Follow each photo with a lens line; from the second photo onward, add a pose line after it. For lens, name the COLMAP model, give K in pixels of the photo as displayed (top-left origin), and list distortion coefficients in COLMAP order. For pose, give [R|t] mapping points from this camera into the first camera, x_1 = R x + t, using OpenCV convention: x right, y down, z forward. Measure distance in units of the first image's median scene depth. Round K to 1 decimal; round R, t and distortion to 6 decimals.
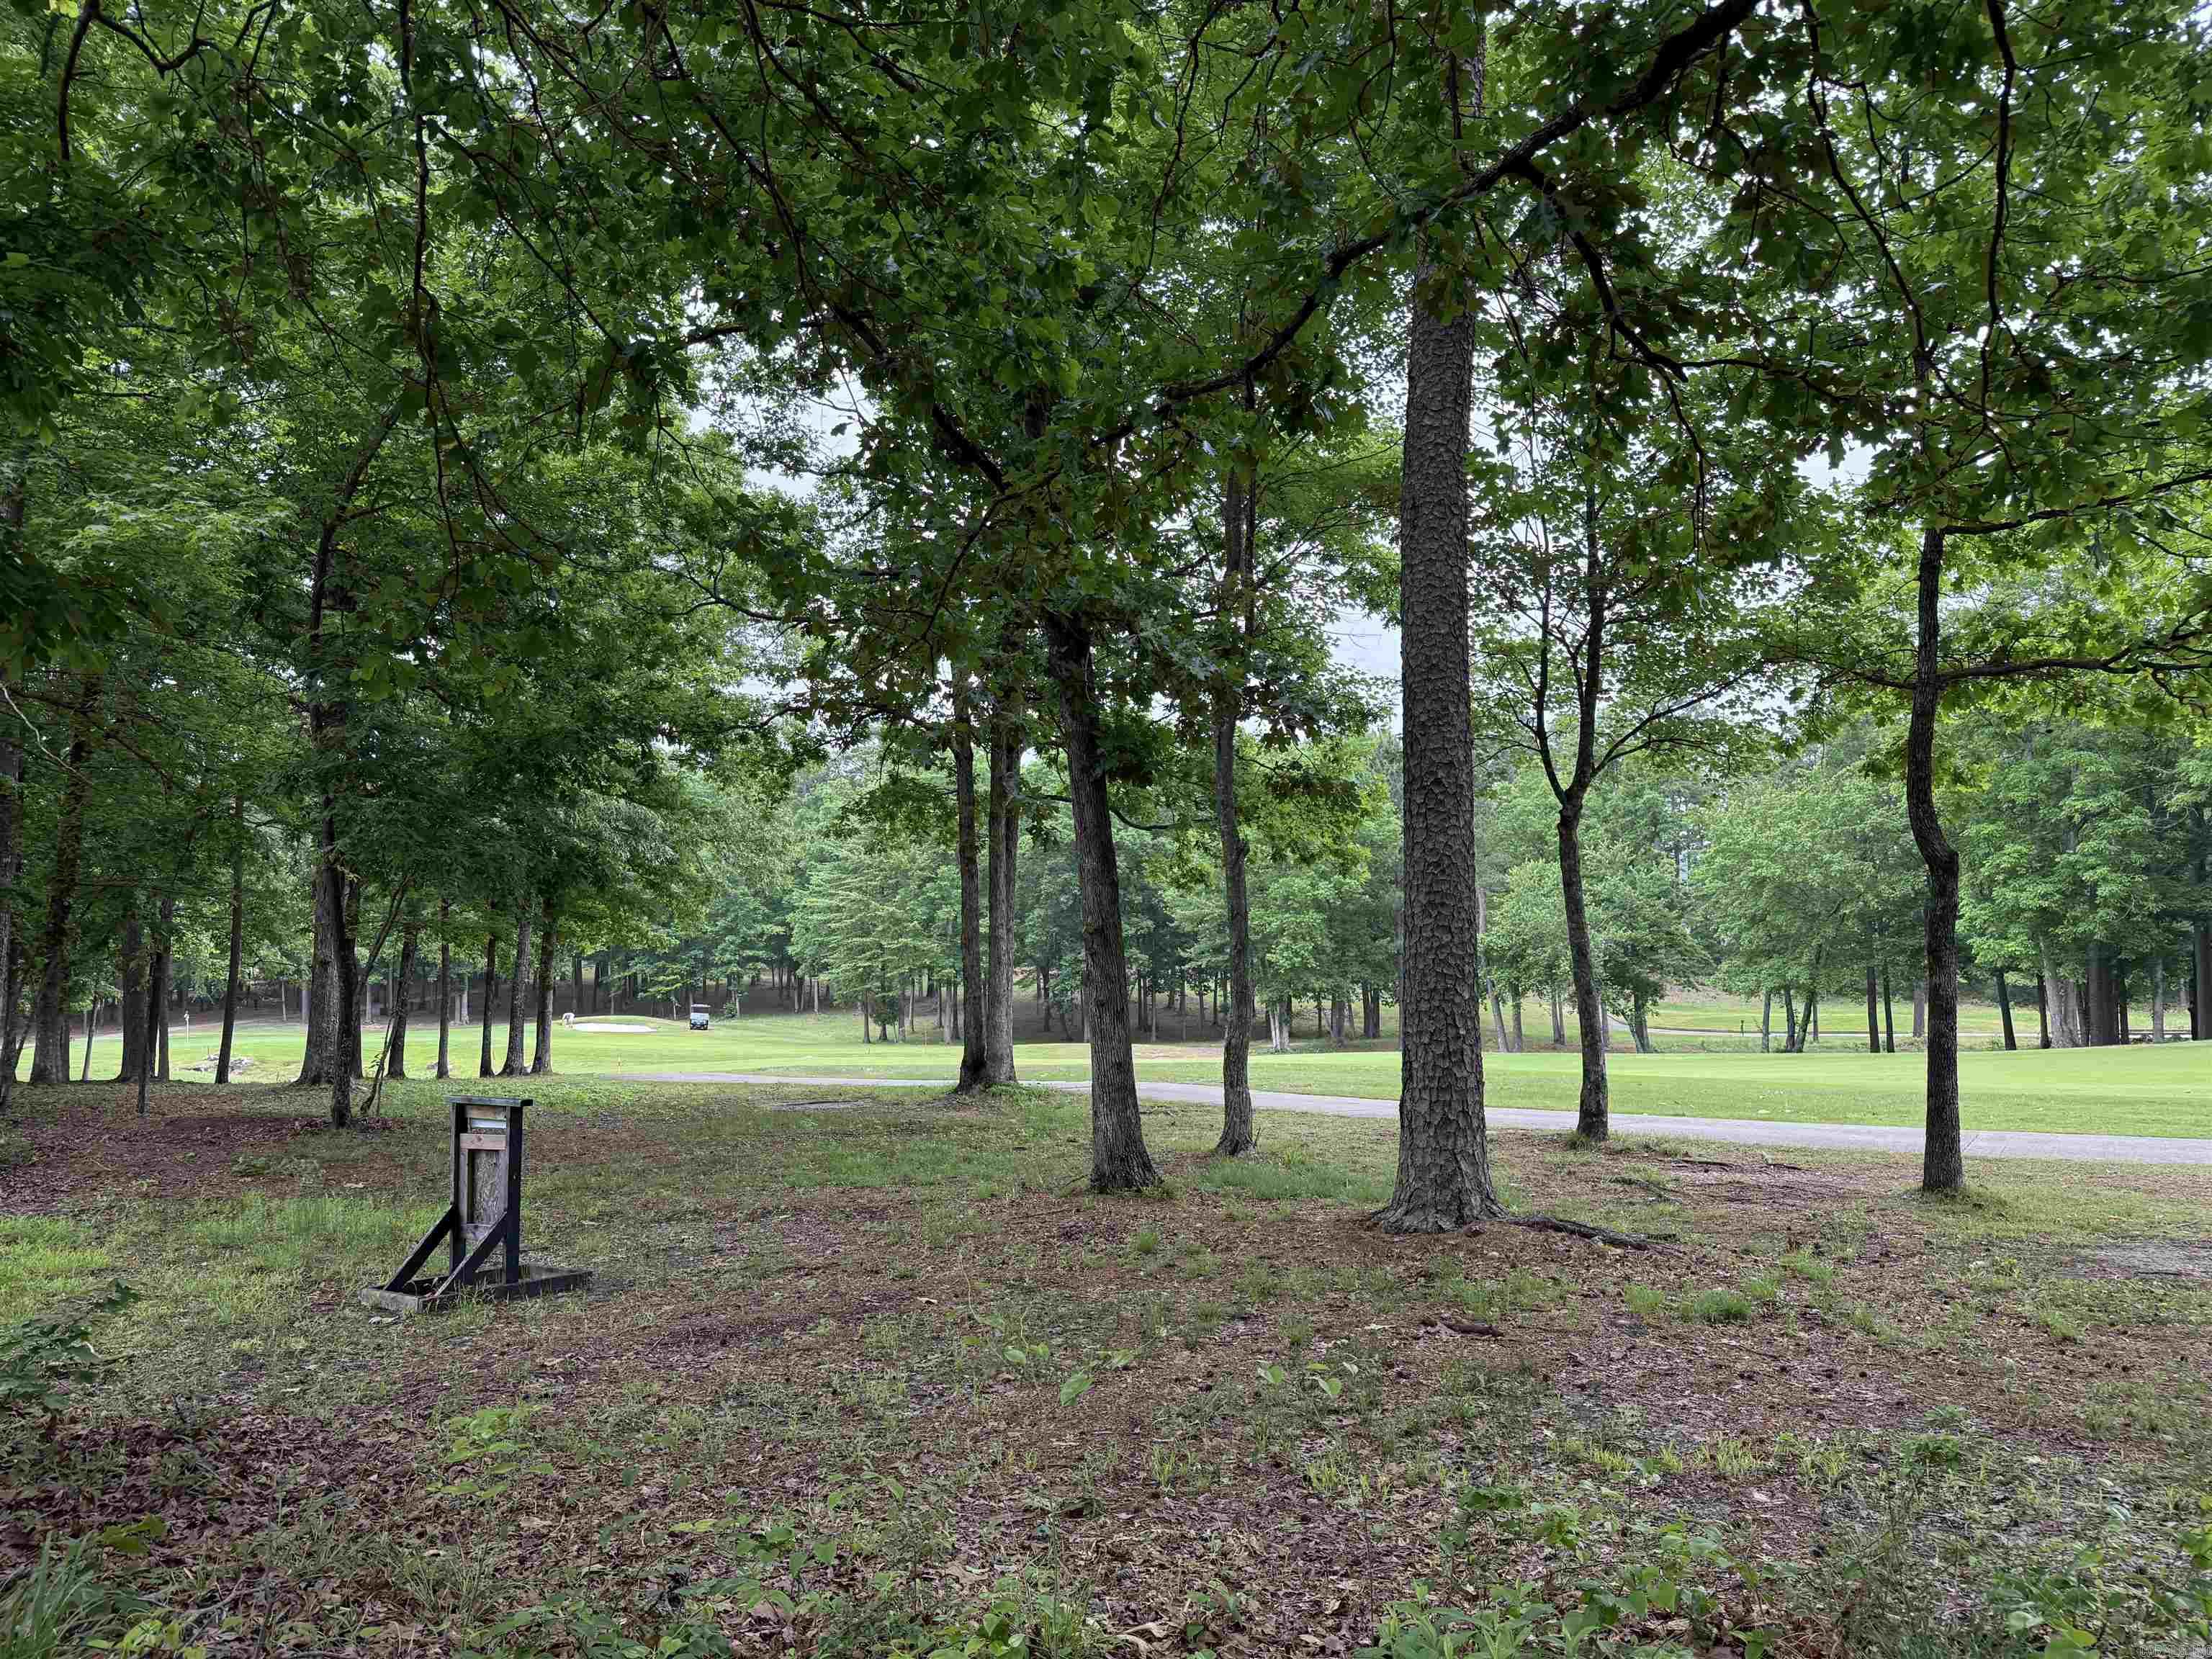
lens RADIAL K [[1554.8, 0, 1105.1], [0, 1554.8, 832.7], [0, 0, 1]] dist [0.000375, -0.003105]
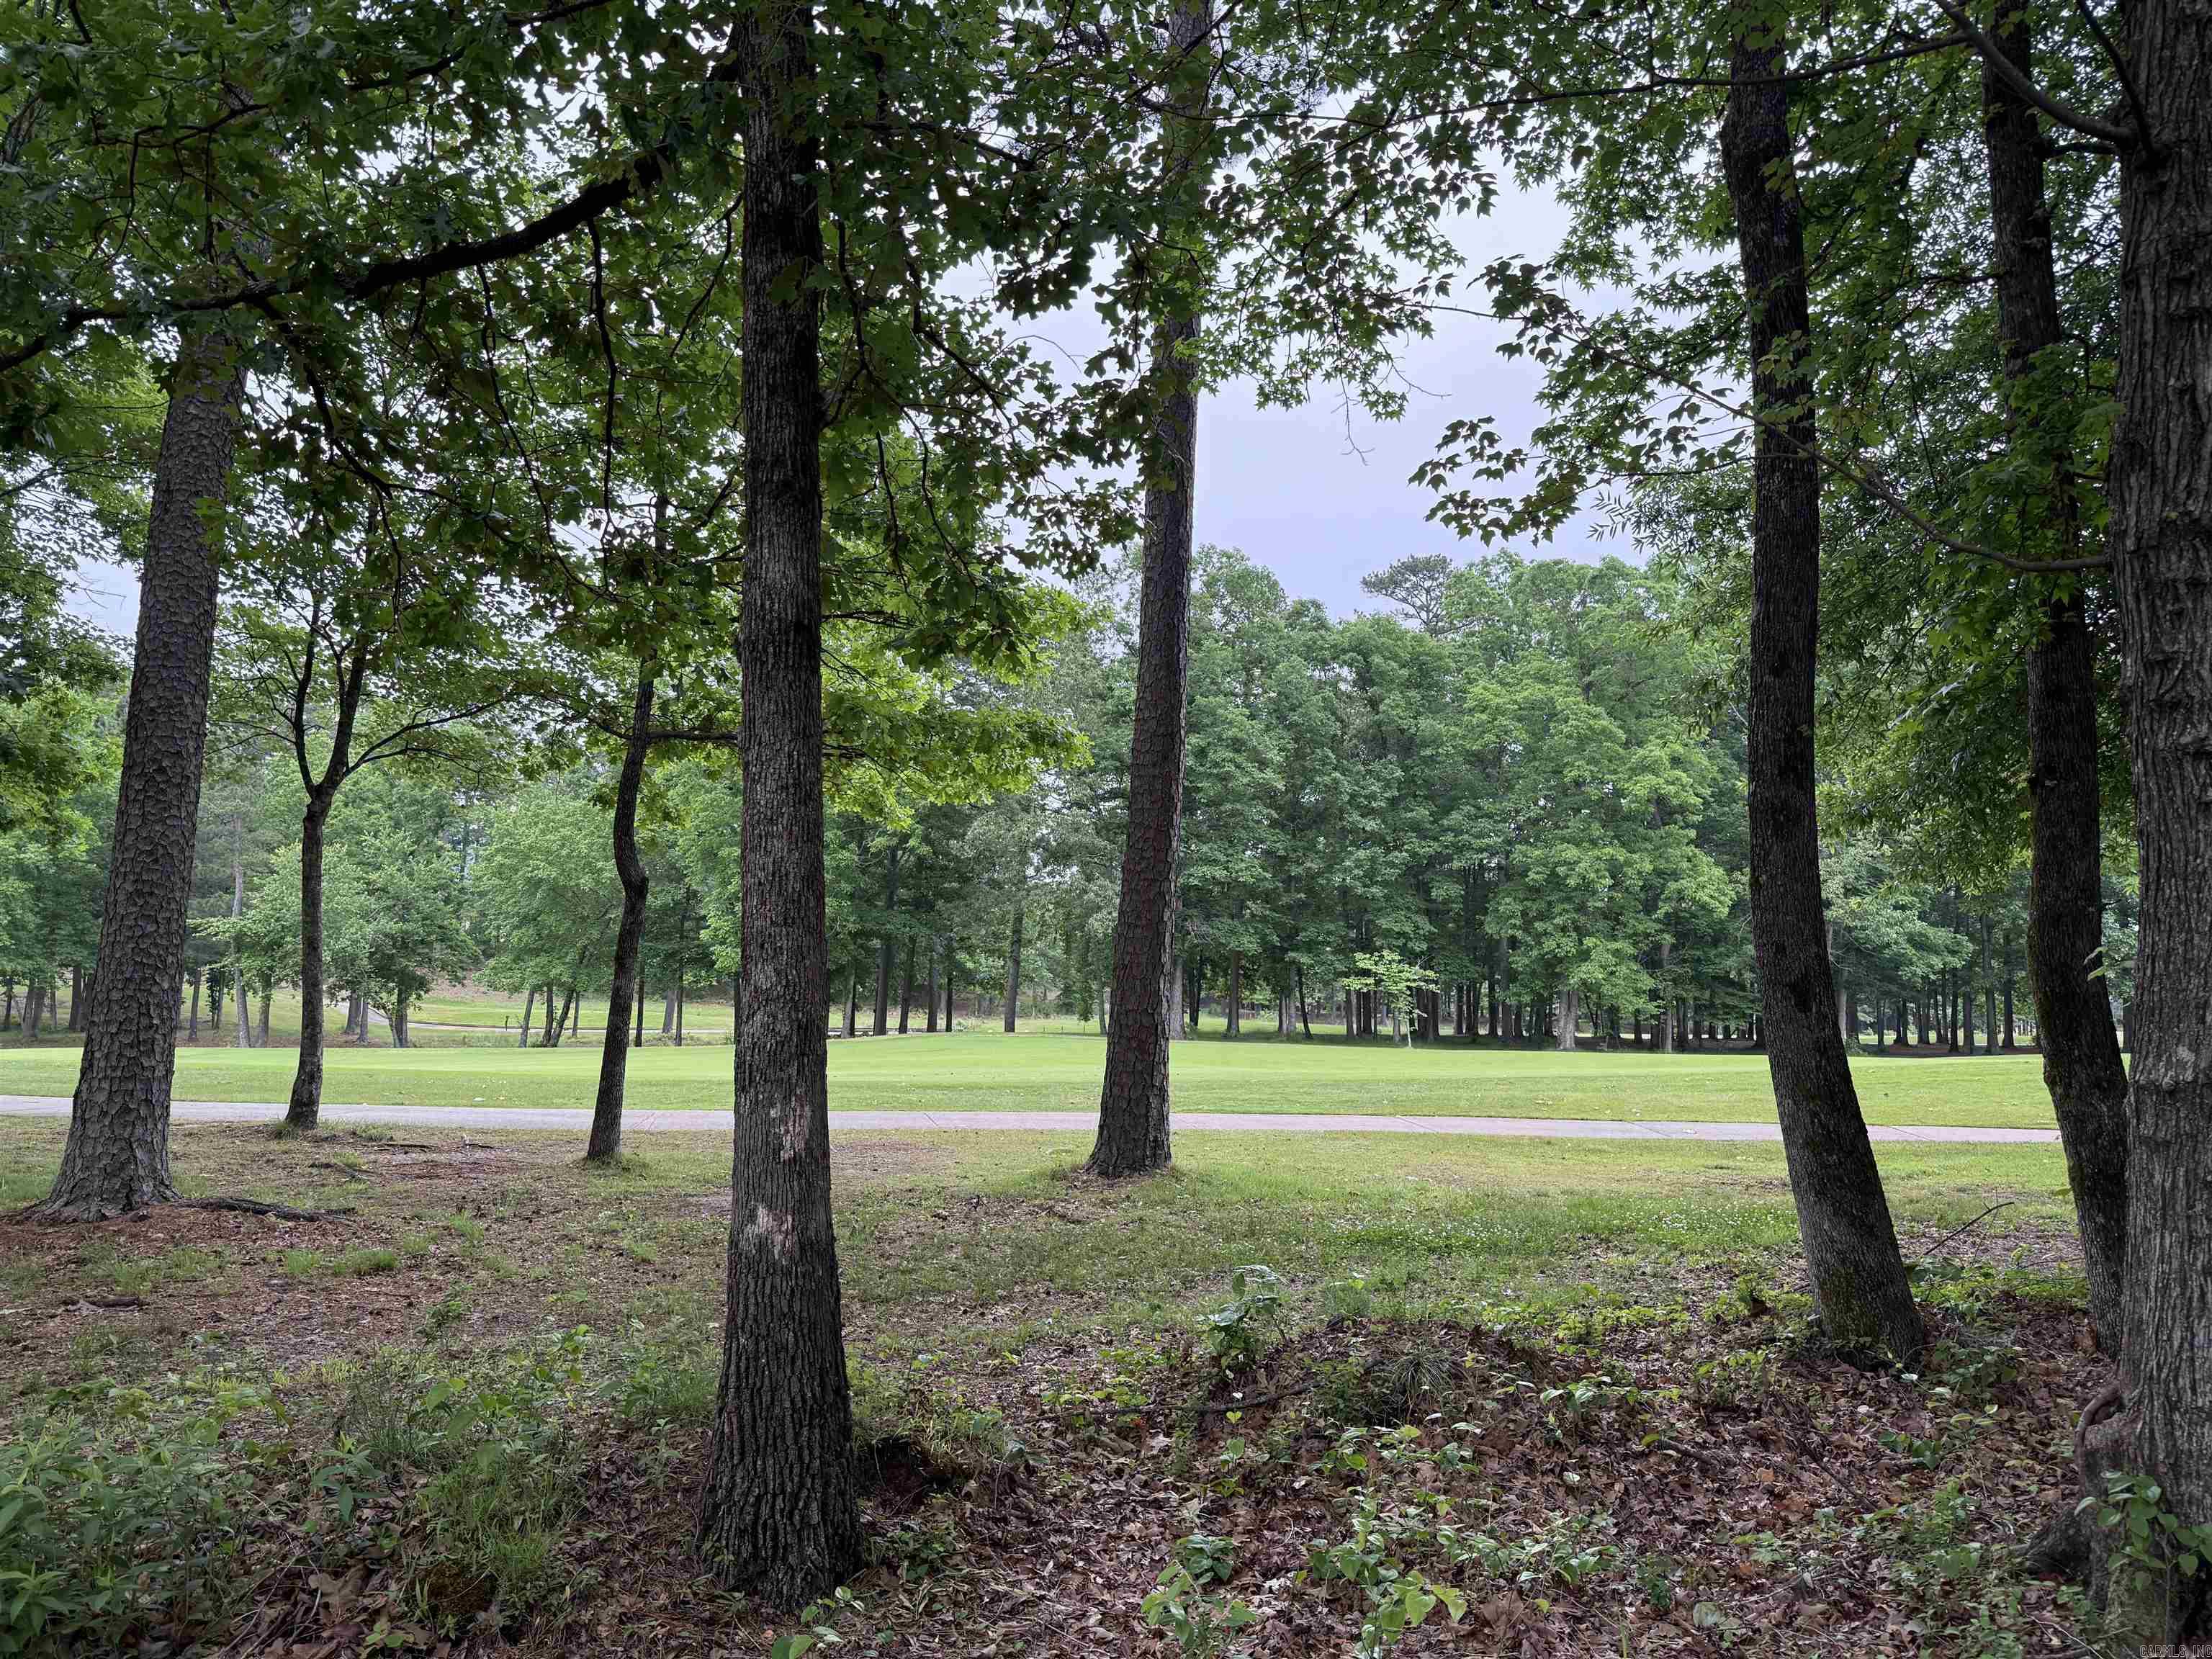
lens RADIAL K [[1554.8, 0, 1111.1], [0, 1554.8, 821.6], [0, 0, 1]] dist [0.000375, -0.003105]
pose [[0.732032, 0.097343, 0.674280, -0.006309], [-0.094487, 0.994681, -0.041019, -0.012632], [-0.674687, -0.033684, 0.737335, -0.108234]]
